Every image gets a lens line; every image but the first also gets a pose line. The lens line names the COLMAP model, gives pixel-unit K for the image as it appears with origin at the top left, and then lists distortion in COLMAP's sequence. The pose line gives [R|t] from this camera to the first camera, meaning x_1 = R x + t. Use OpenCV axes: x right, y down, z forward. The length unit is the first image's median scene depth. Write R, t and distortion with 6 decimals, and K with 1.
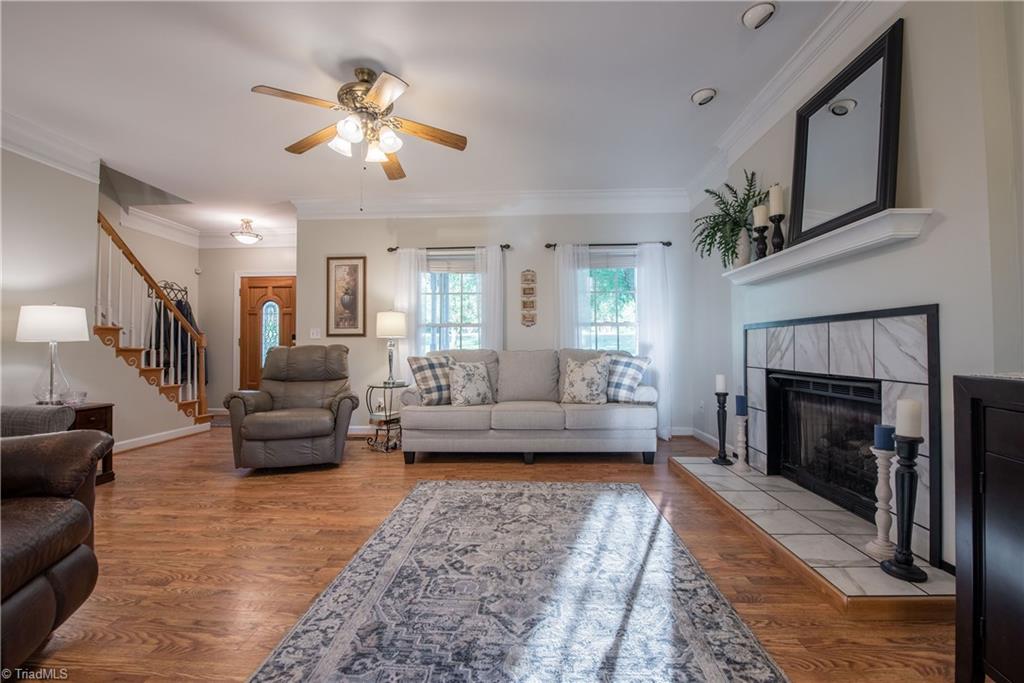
lens RADIAL K [[413.0, 0, 514.5], [0, 413.0, 338.9], [0, 0, 1]] dist [-0.015499, -0.000803]
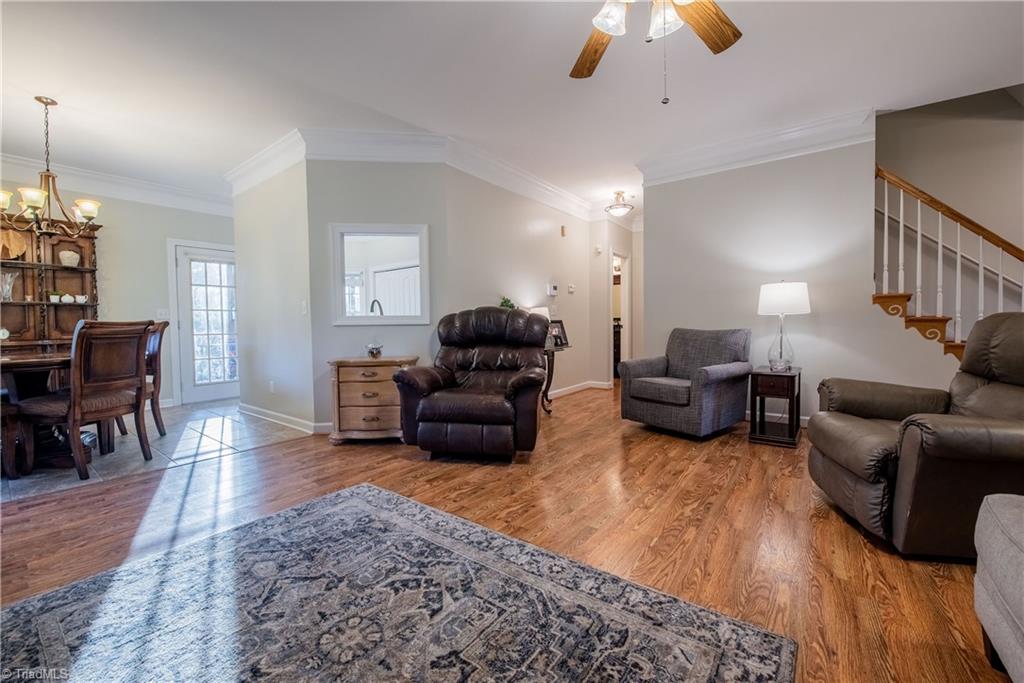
lens RADIAL K [[413.0, 0, 509.7], [0, 413.0, 338.6], [0, 0, 1]] dist [-0.015499, -0.000803]
pose [[-0.566827, 0.037361, -0.822989, 0.324482], [0.033883, 0.999183, 0.022022, 0.030203], [0.823140, -0.015403, -0.567630, 1.277399]]
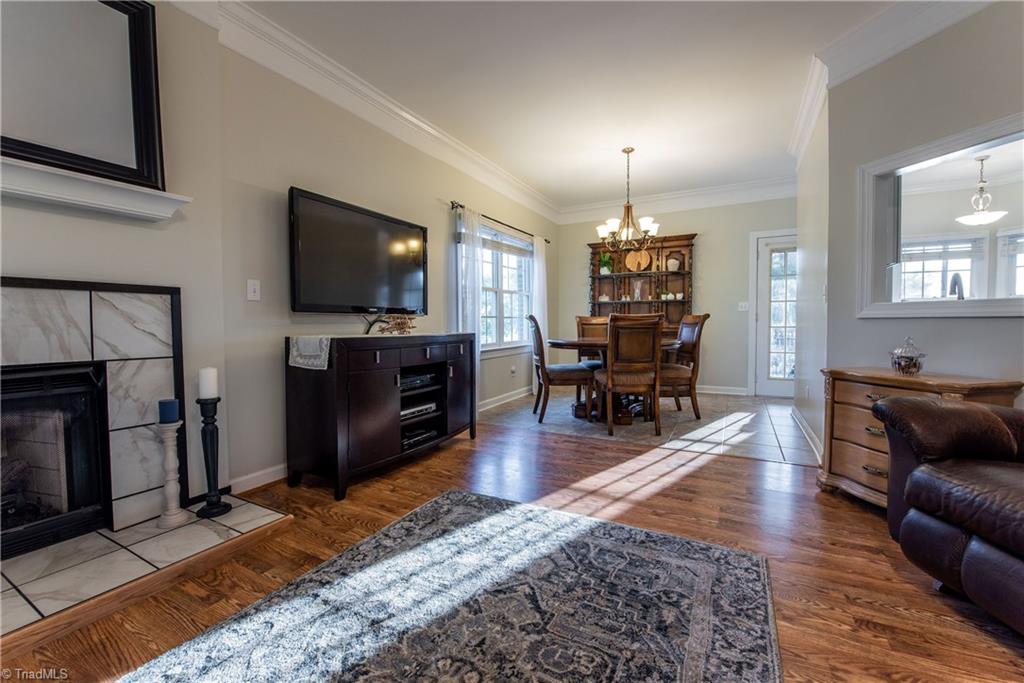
lens RADIAL K [[413.0, 0, 512.9], [0, 413.0, 343.9], [0, 0, 1]] dist [-0.015499, -0.000803]
pose [[-0.903615, -0.013200, 0.428143, -0.243458], [-0.000985, 0.999586, 0.028739, 0.029722], [-0.428345, 0.025547, -0.903254, 1.166225]]
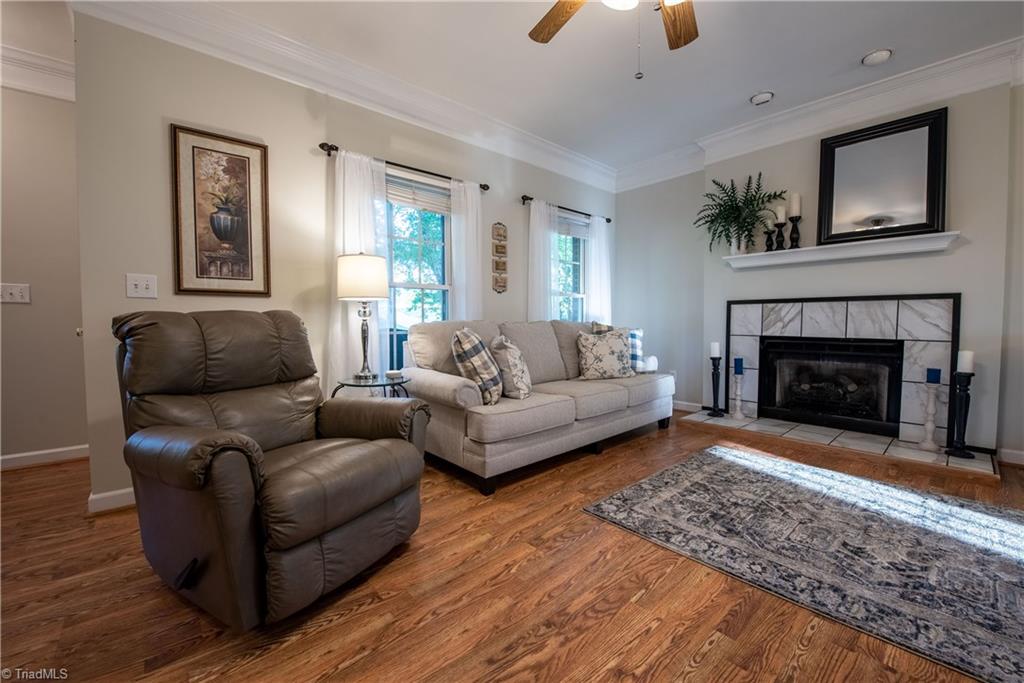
lens RADIAL K [[413.0, 0, 516.5], [0, 413.0, 338.4], [0, 0, 1]] dist [-0.015499, -0.000803]
pose [[0.712059, -0.026068, 0.701635, -1.008038], [-0.016312, 0.998427, 0.053649, 0.028827], [-0.701930, -0.049647, 0.710514, 0.765184]]
